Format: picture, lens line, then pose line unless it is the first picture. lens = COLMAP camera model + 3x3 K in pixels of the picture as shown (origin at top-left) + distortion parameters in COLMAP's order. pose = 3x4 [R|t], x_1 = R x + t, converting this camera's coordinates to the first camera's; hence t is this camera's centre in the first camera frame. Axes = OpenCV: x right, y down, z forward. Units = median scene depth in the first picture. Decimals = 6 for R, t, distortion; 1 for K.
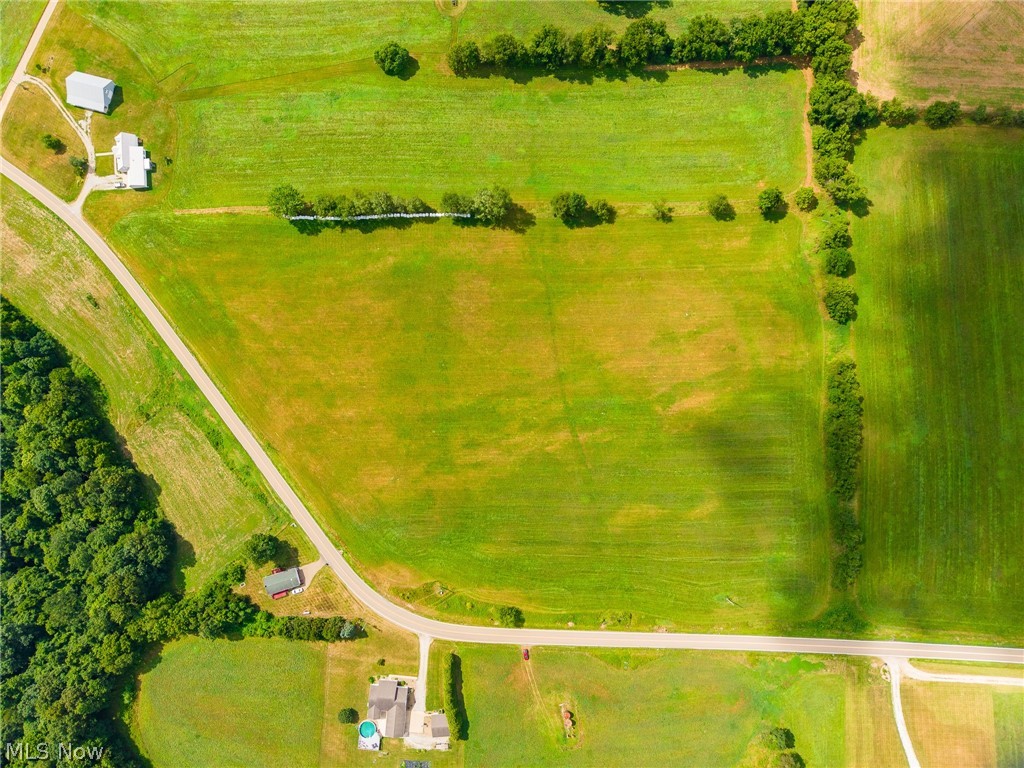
lens RADIAL K [[689.5, 0, 512.2], [0, 689.5, 383.9], [0, 0, 1]] dist [0.034174, -0.041256]
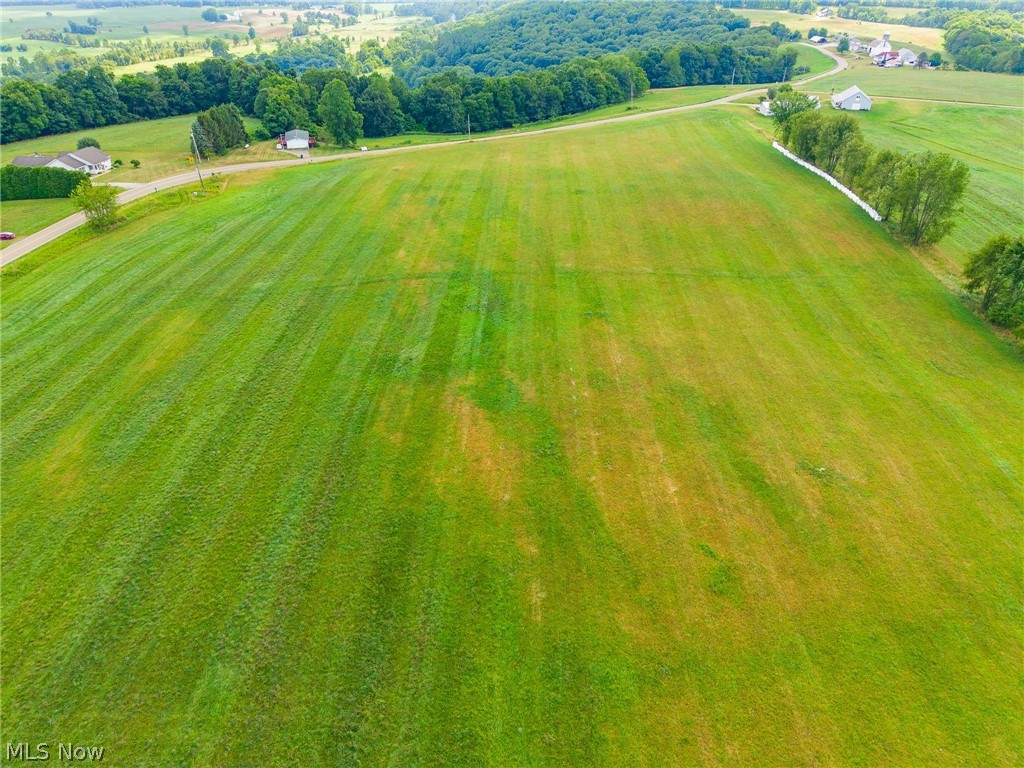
lens RADIAL K [[686.6, 0, 510.7], [0, 686.6, 382.9], [0, 0, 1]] dist [0.019482, -0.016919]
pose [[-0.041690, 0.529991, -0.846978, 0.465488], [-0.995050, 0.054517, 0.083092, -0.006947], [0.090212, 0.846249, 0.525095, 0.837178]]
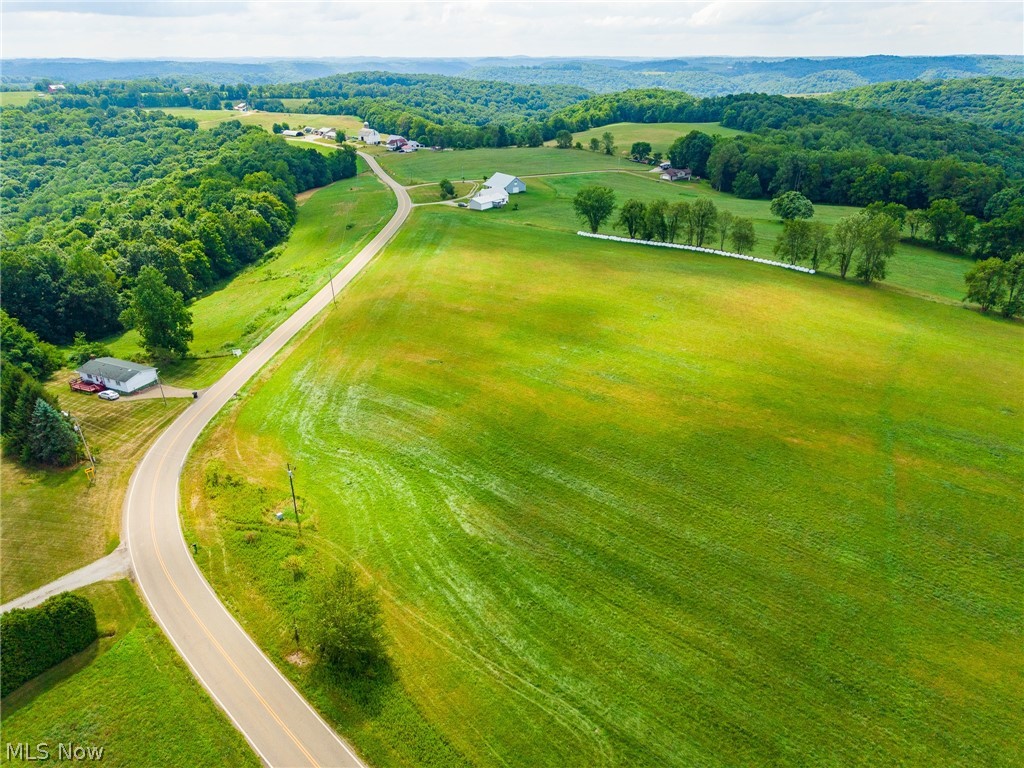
lens RADIAL K [[682.9, 0, 511.0], [0, 682.9, 388.3], [0, 0, 1]] dist [0.027736, -0.028043]
pose [[0.744691, 0.298562, -0.596905, 0.147219], [-0.664853, 0.410055, -0.624359, 0.399087], [0.058354, 0.861809, 0.503864, 0.782557]]
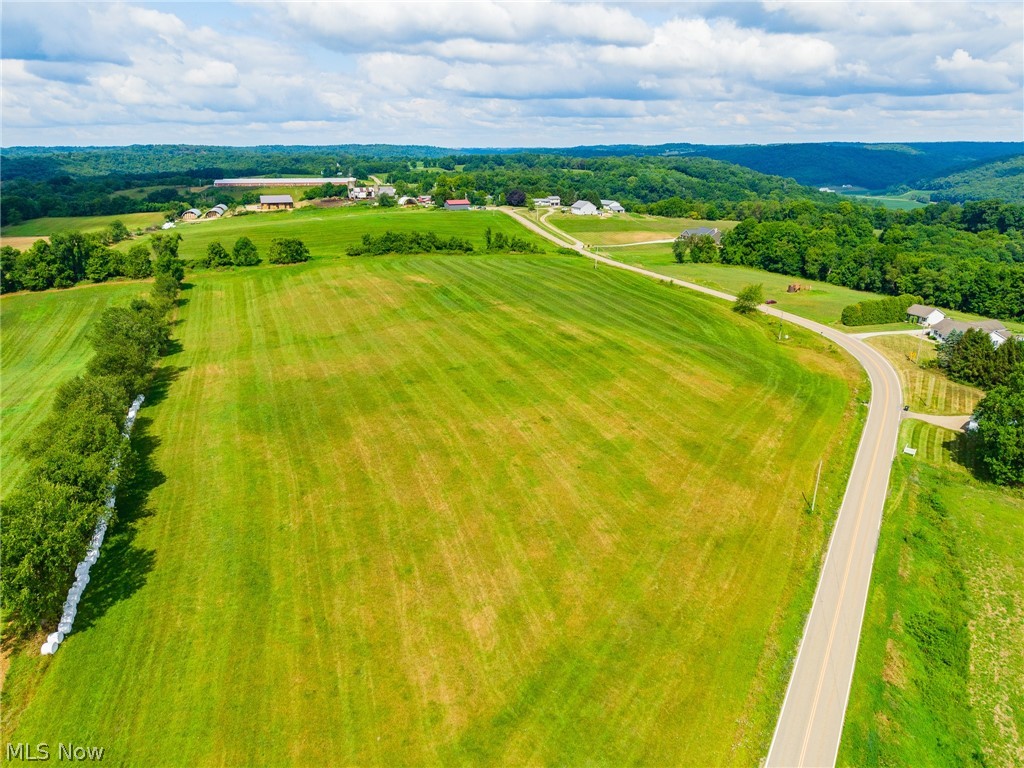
lens RADIAL K [[688.3, 0, 514.2], [0, 688.3, 382.8], [0, 0, 1]] dist [0.040415, -0.044869]
pose [[-0.358303, -0.286568, 0.888537, -0.605598], [0.930270, -0.029210, 0.365711, -0.184283], [-0.078847, 0.957615, 0.277052, 0.864941]]
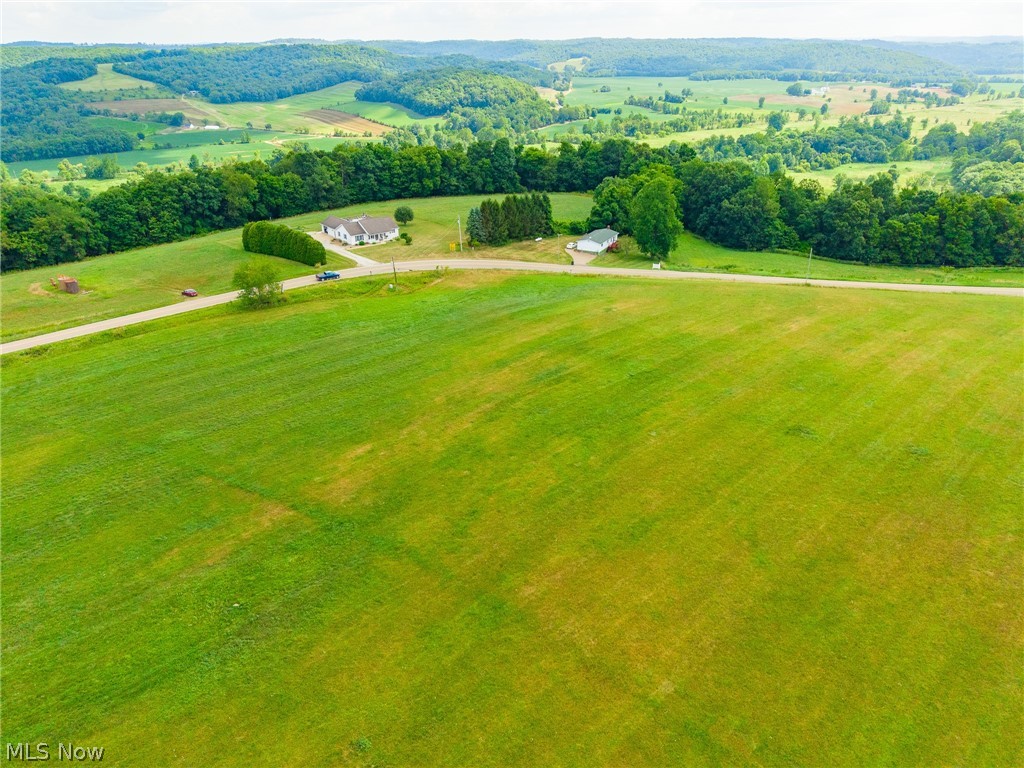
lens RADIAL K [[682.9, 0, 511.0], [0, 682.9, 388.3], [0, 0, 1]] dist [0.027736, -0.028043]
pose [[-0.724406, 0.325753, -0.607554, 0.177045], [-0.684821, -0.238920, 0.688432, -0.145937], [0.079102, 0.914769, 0.396157, 0.854706]]
